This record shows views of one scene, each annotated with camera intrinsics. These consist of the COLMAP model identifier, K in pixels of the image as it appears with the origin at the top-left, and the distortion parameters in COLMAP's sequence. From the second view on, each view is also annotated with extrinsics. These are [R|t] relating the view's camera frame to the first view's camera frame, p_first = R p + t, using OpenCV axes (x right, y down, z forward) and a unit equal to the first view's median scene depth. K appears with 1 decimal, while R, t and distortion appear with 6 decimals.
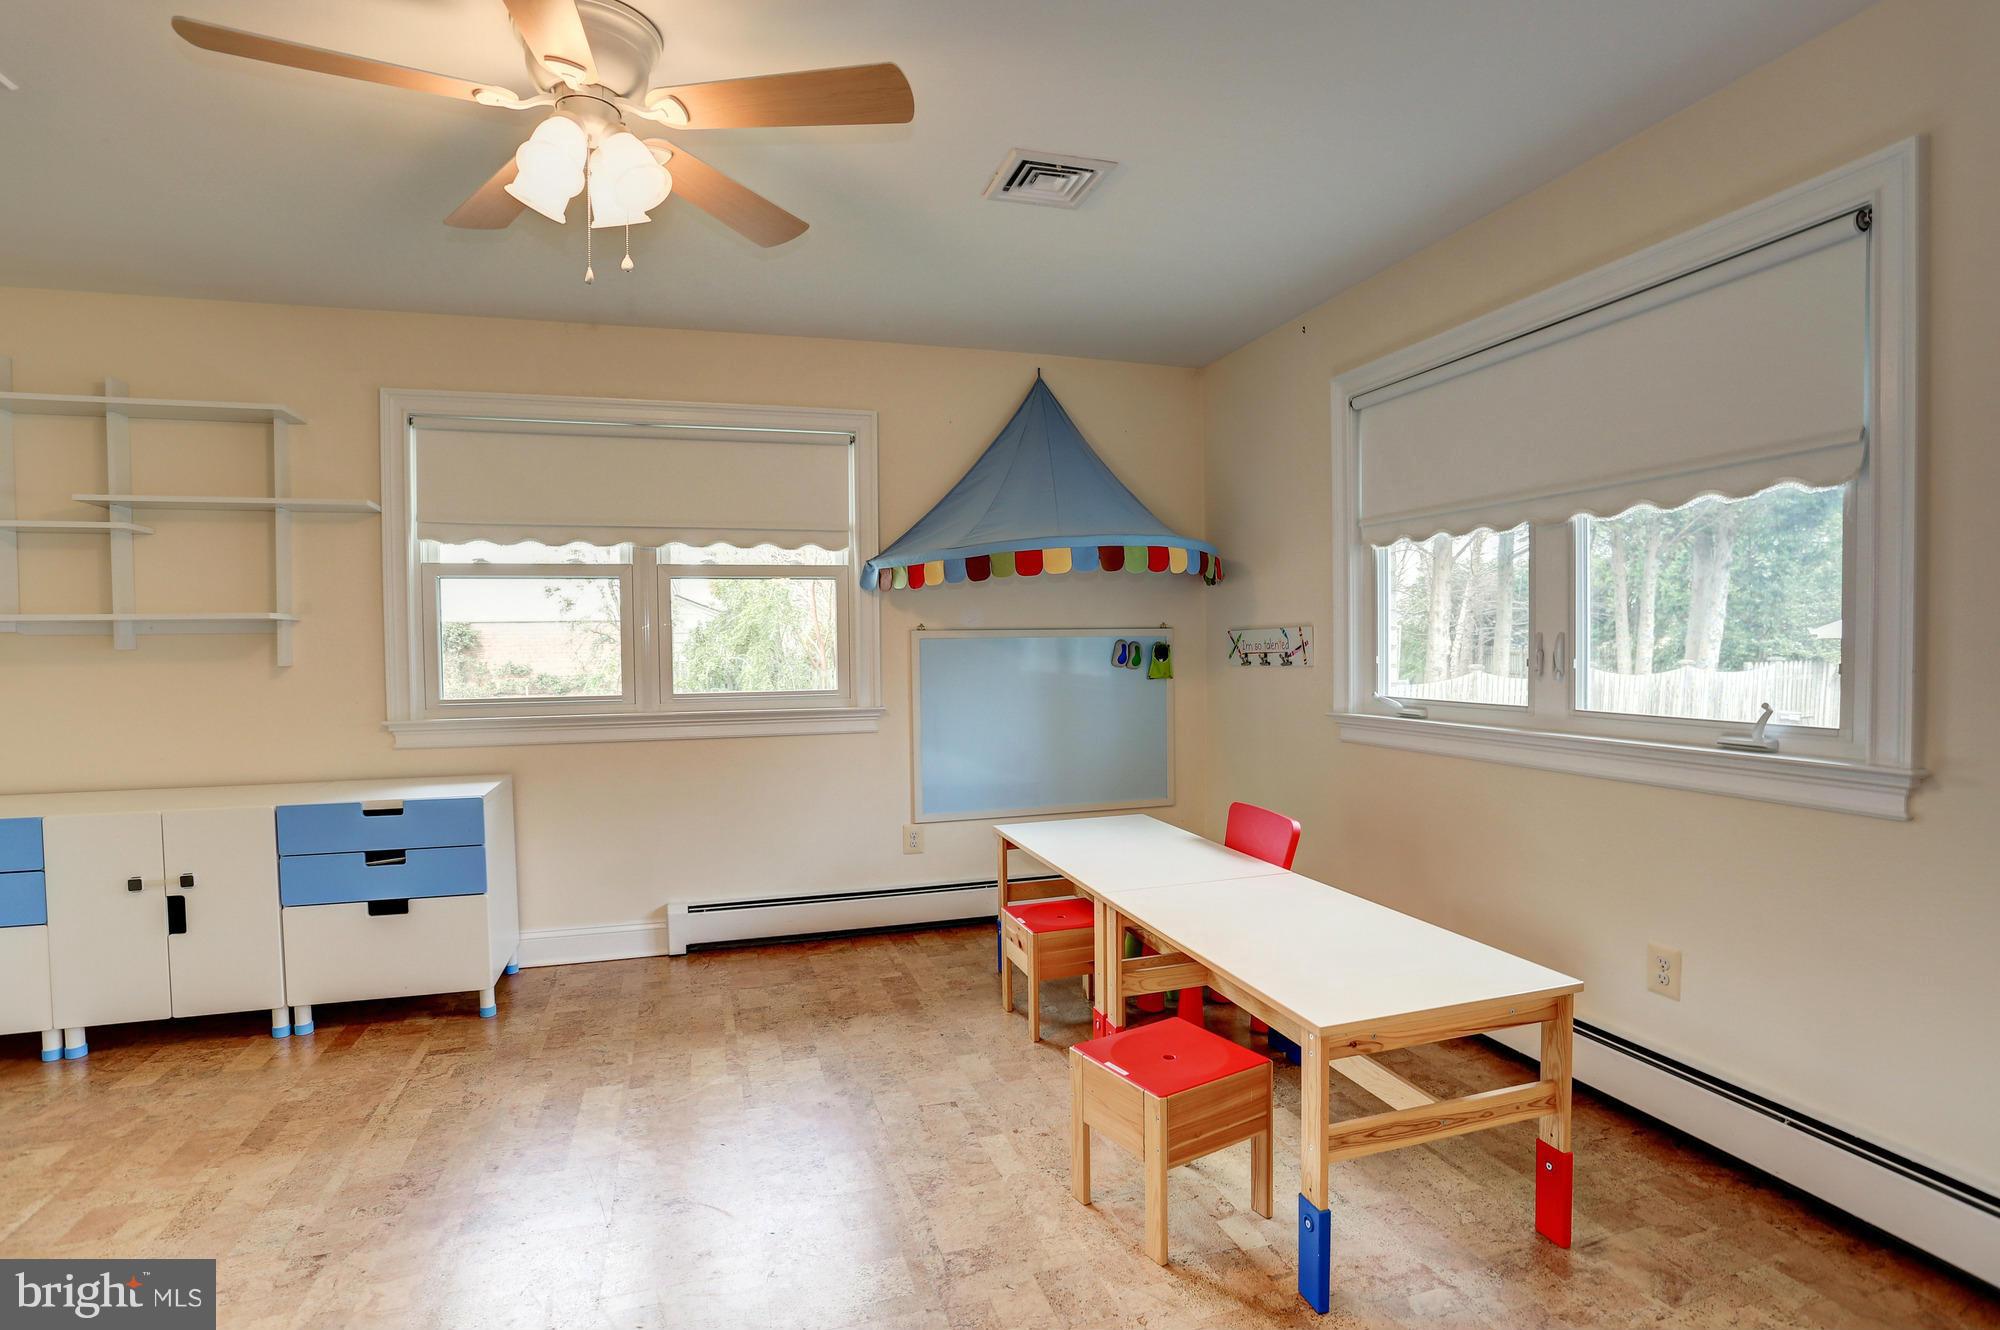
lens RADIAL K [[1009.4, 0, 1000.0], [0, 1009.4, 665.0], [0, 0, 1]] dist [-0.005267, 0.000046]
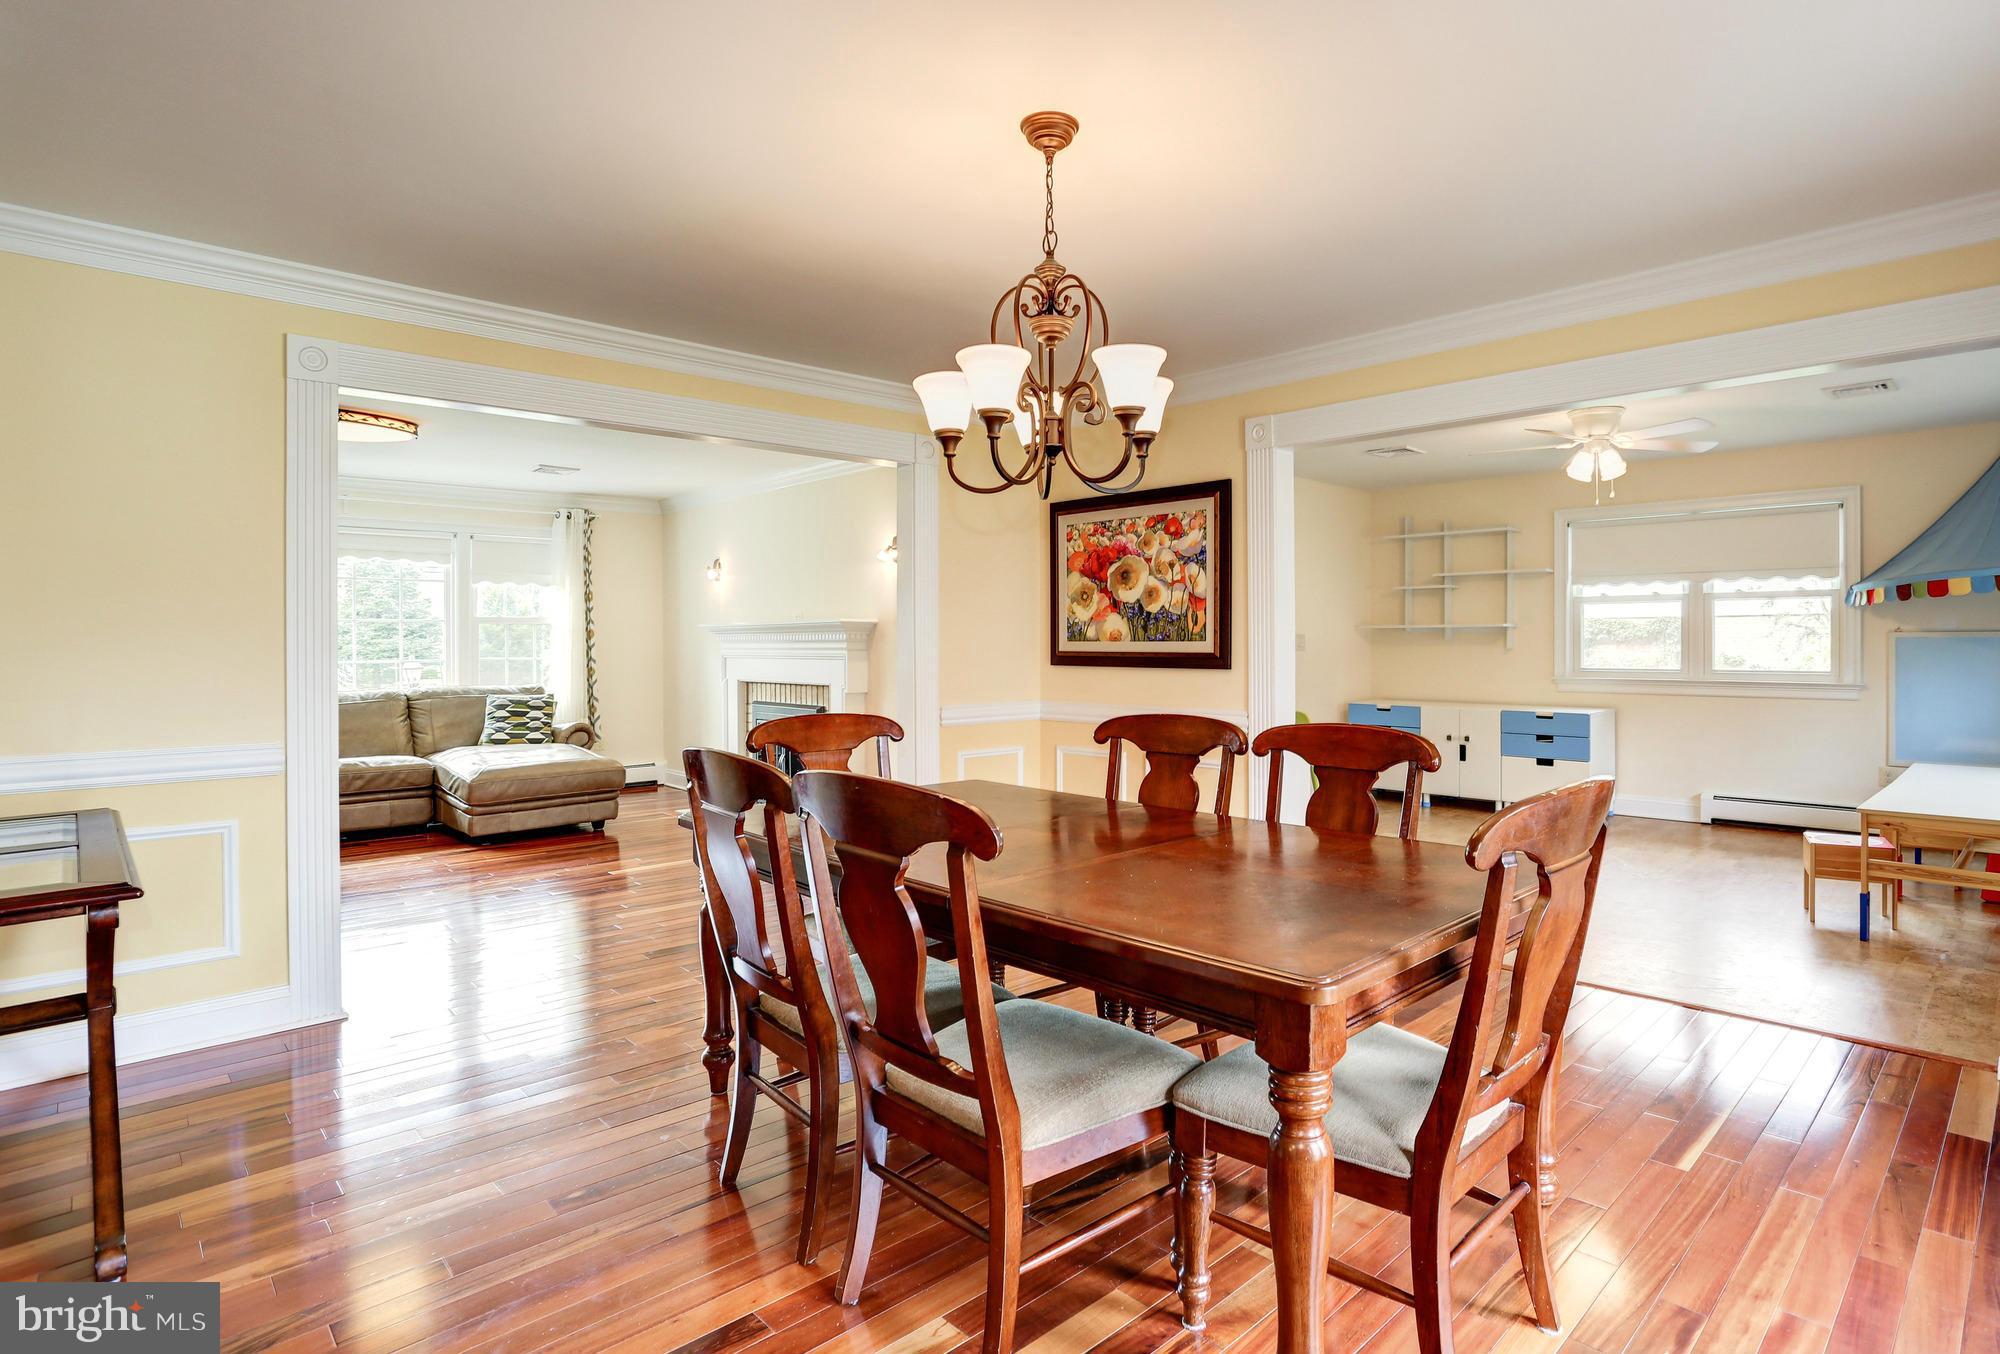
lens RADIAL K [[1038.7, 0, 1004.0], [0, 1038.7, 652.0], [0, 0, 1]] dist [-0.045164, 0.000384]
pose [[0.442246, 0.019624, -0.896679, 0.727605], [-0.022715, 0.999685, 0.010675, 0.008556], [0.896606, 0.015647, 0.442553, -0.872391]]
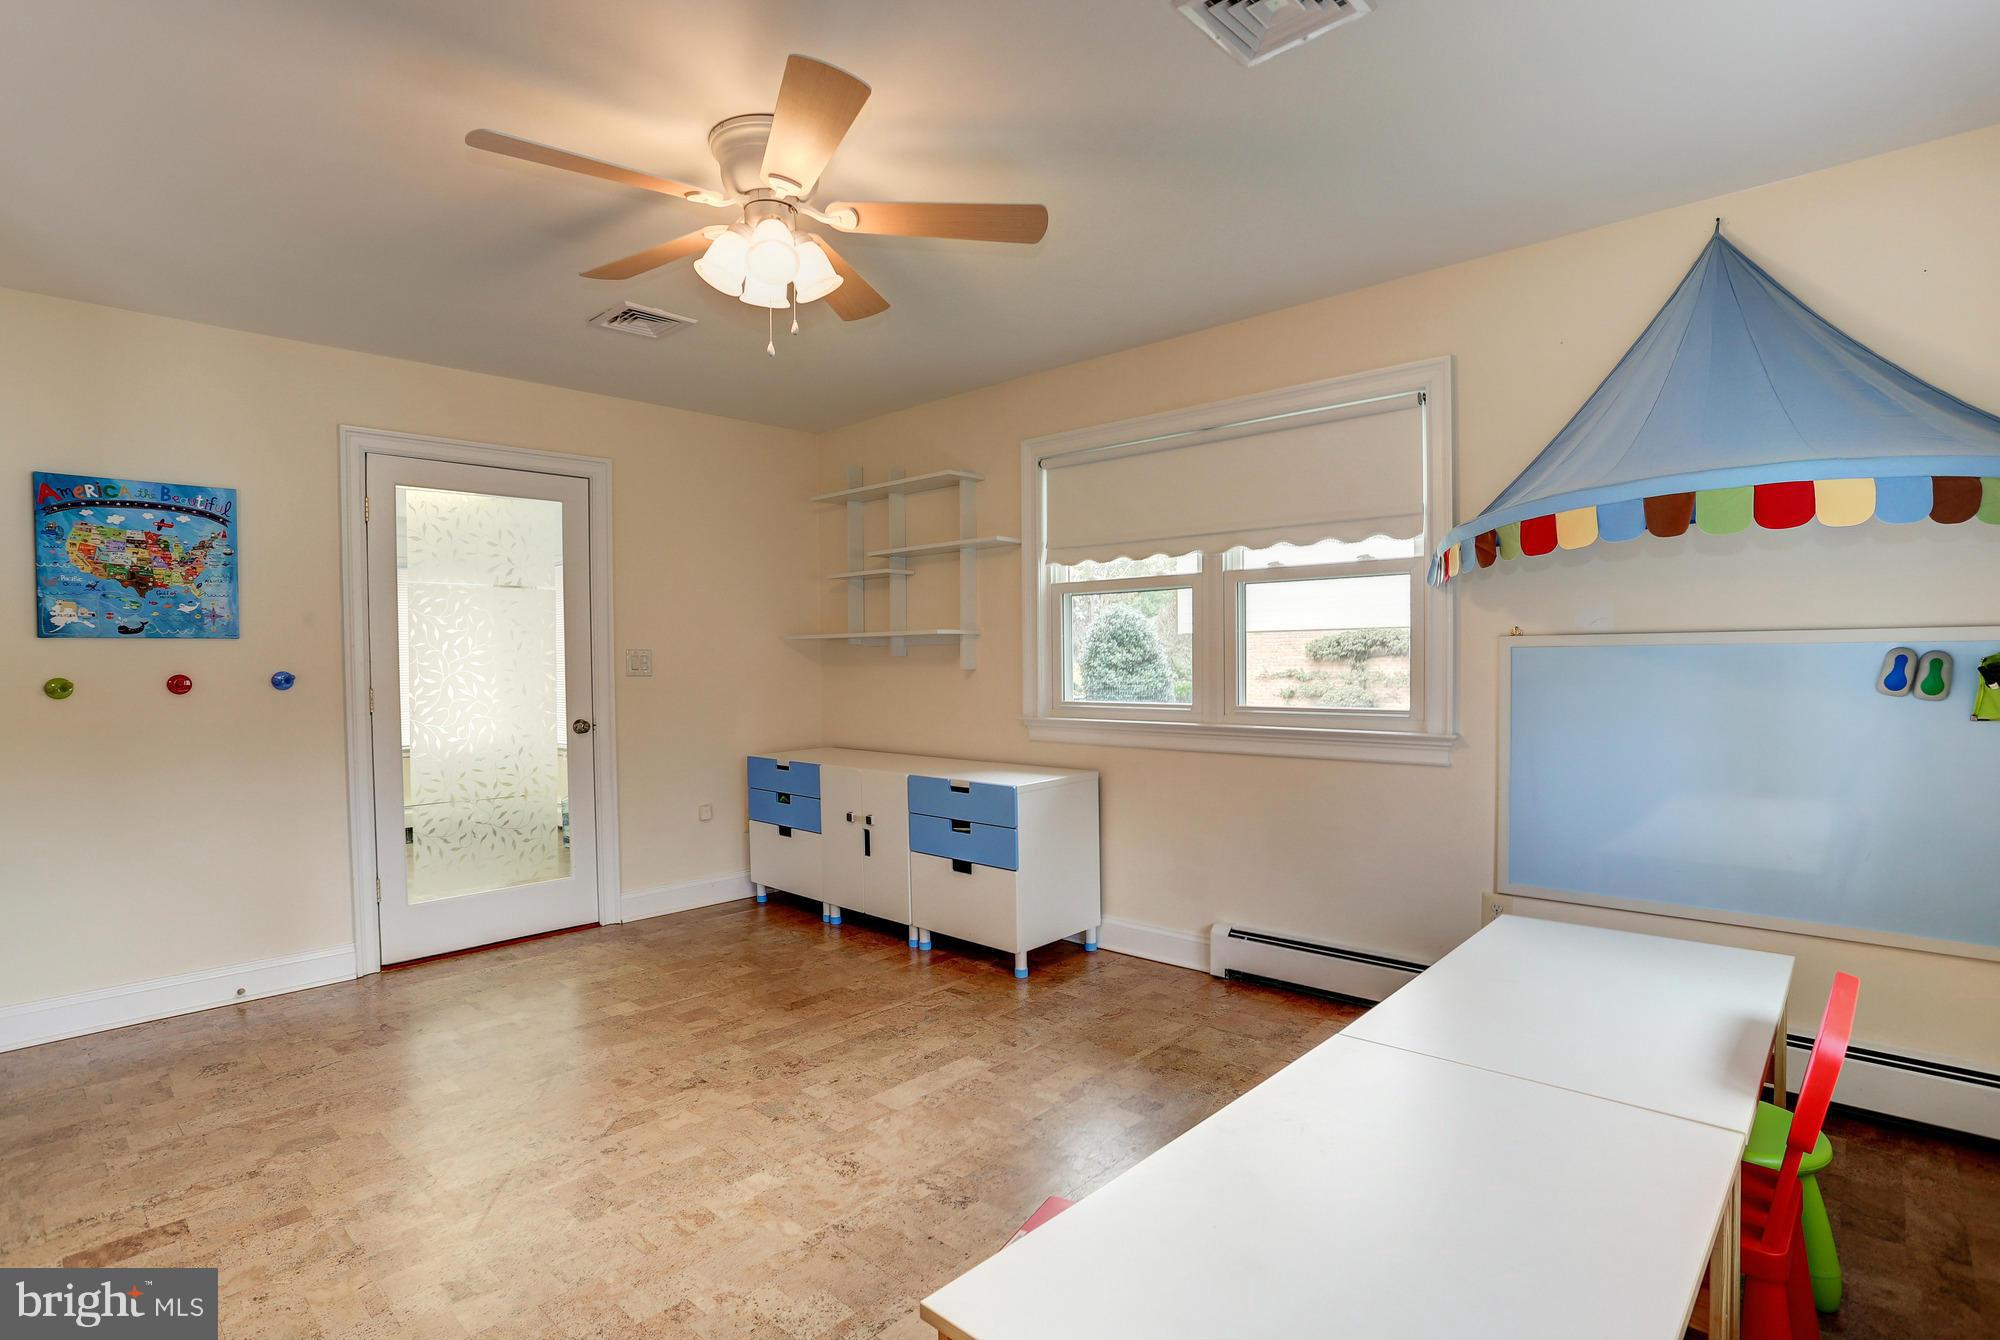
lens RADIAL K [[1013.9, 0, 965.0], [0, 1013.9, 673.4], [0, 0, 1]] dist [-0.052688, 0.000343]
pose [[0.504821, 0.021119, -0.862966, 0.402235], [-0.015281, 0.999763, 0.015528, -0.013789], [0.863089, 0.005348, 0.505024, 0.325182]]
